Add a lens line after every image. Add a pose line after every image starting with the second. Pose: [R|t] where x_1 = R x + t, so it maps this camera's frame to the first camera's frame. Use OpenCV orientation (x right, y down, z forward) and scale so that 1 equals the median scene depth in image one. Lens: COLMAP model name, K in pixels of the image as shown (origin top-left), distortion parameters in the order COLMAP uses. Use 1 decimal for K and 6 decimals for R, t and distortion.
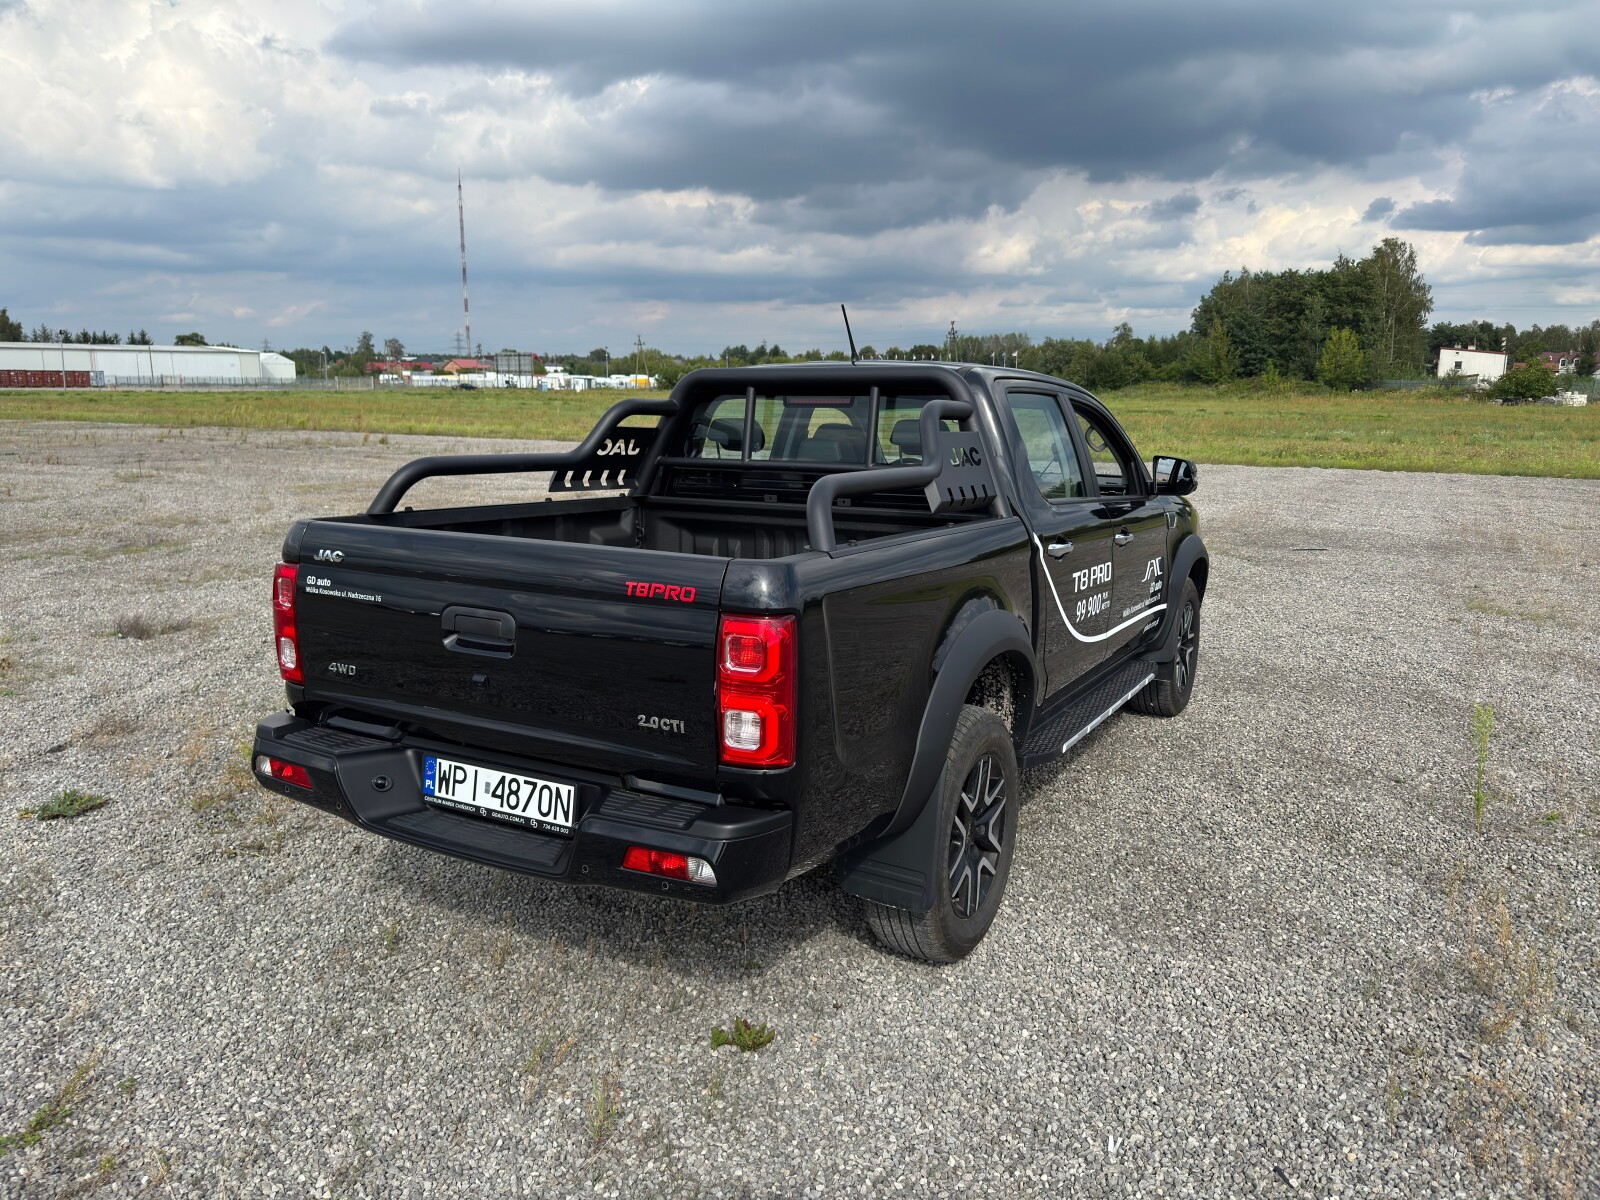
lens RADIAL K [[1173.6, 0, 809.4], [0, 1173.6, 615.2], [0, 0, 1]] dist [0.044847, -0.065024]
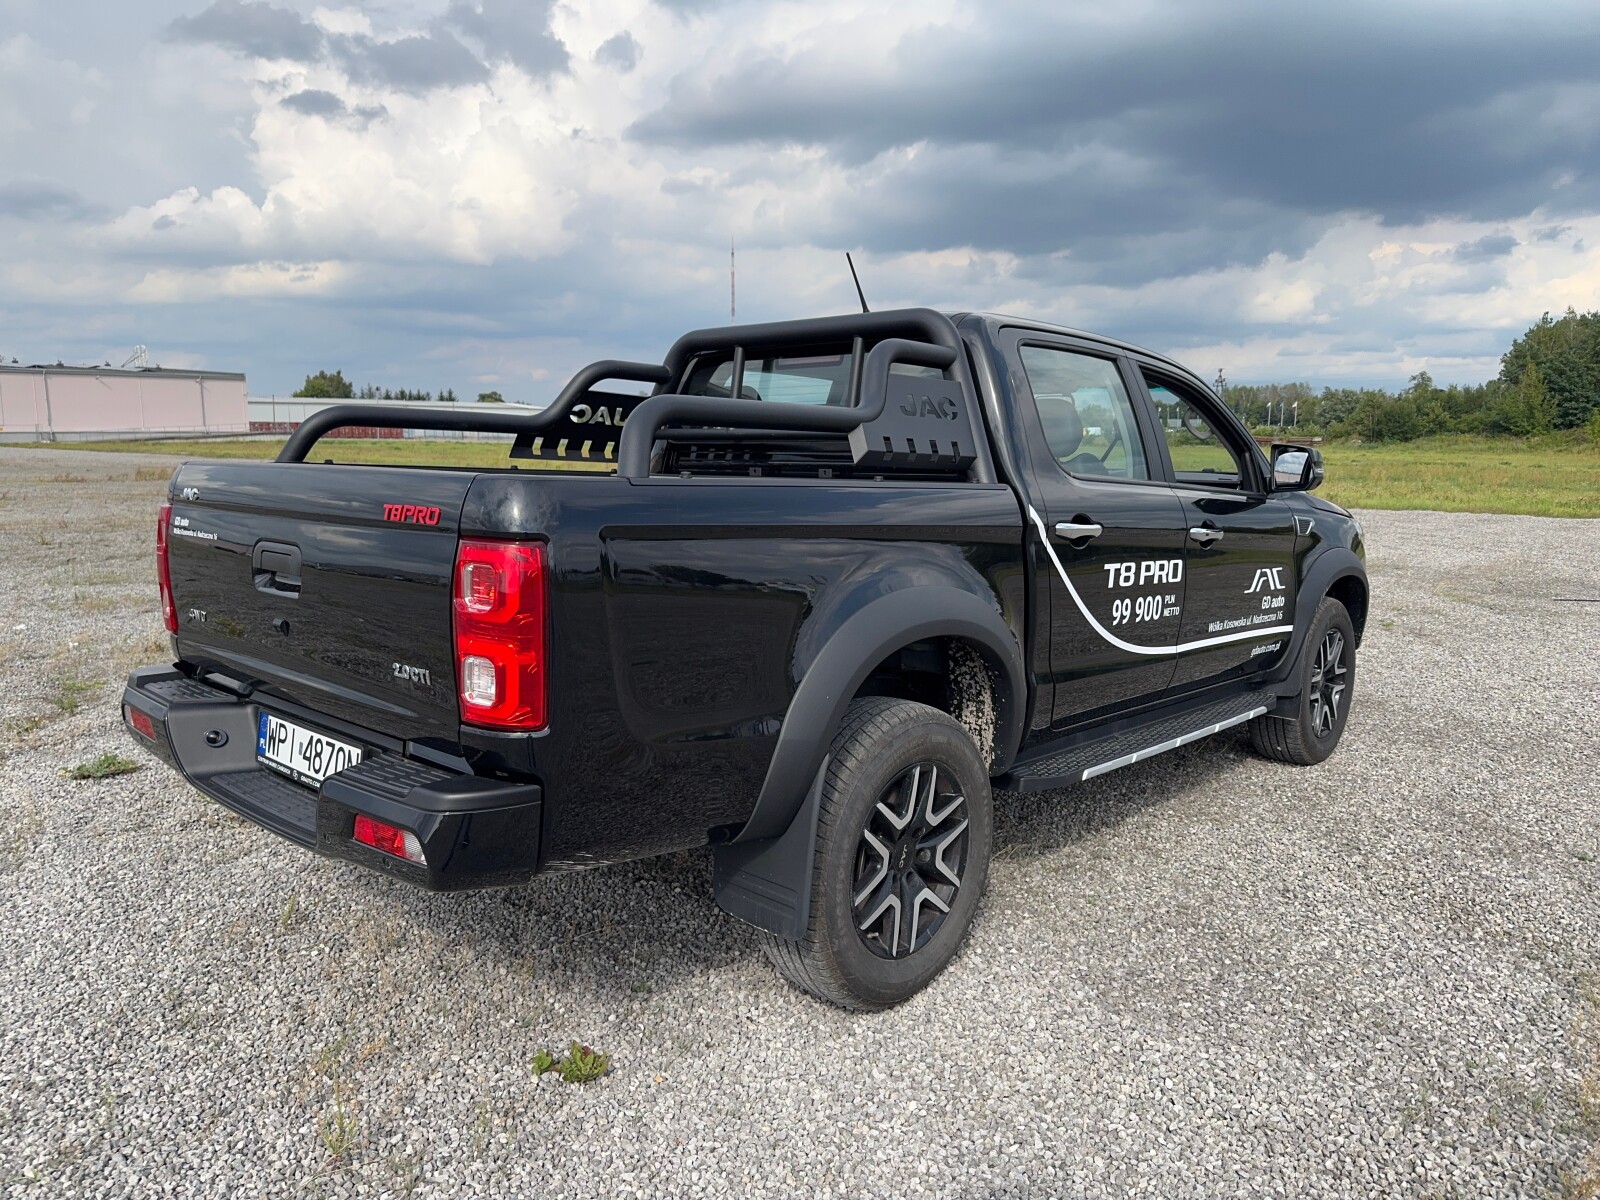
lens RADIAL K [[1173.6, 0, 787.4], [0, 1173.6, 591.1], [0, 0, 1]] dist [0.044847, -0.065024]
pose [[0.972261, 0.032413, -0.231641, 0.091372], [-0.047527, 0.997068, -0.059964, 0.020222], [0.229018, 0.069310, 0.970951, 0.061771]]
